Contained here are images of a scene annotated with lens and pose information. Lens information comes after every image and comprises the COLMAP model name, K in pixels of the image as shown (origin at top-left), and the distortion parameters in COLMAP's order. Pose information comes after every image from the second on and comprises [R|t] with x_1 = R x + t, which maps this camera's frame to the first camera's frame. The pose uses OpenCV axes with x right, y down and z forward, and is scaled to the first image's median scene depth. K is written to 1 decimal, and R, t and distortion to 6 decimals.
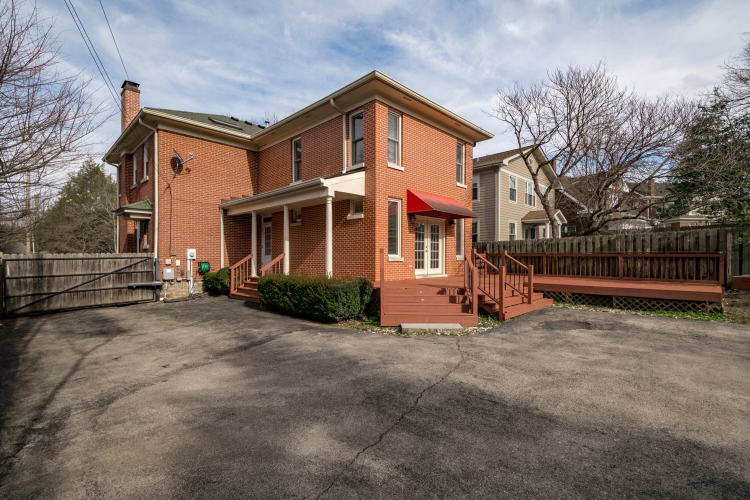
lens RADIAL K [[341.4, 0, 381.9], [0, 341.4, 251.0], [0, 0, 1]] dist [0.009564, -0.001892]
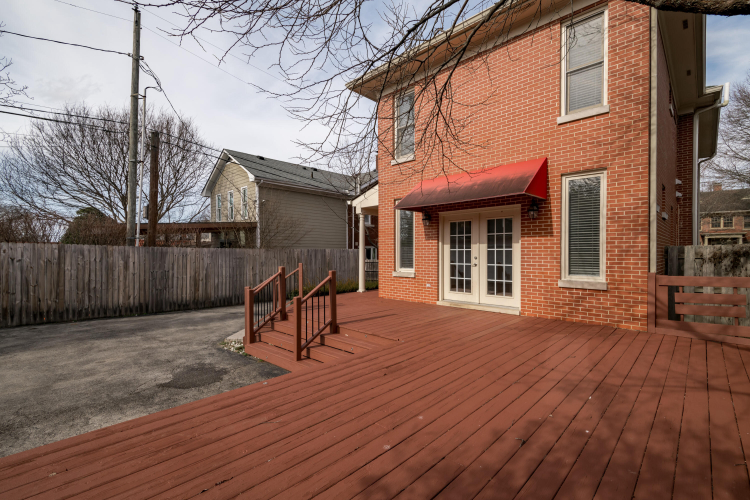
lens RADIAL K [[341.4, 0, 379.5], [0, 341.4, 253.2], [0, 0, 1]] dist [0.009564, -0.001892]
pose [[-0.006943, 0.003826, -0.999969, 0.747379], [0.023918, 0.999707, 0.003659, -0.026984], [0.999690, -0.023892, -0.007033, 0.829481]]
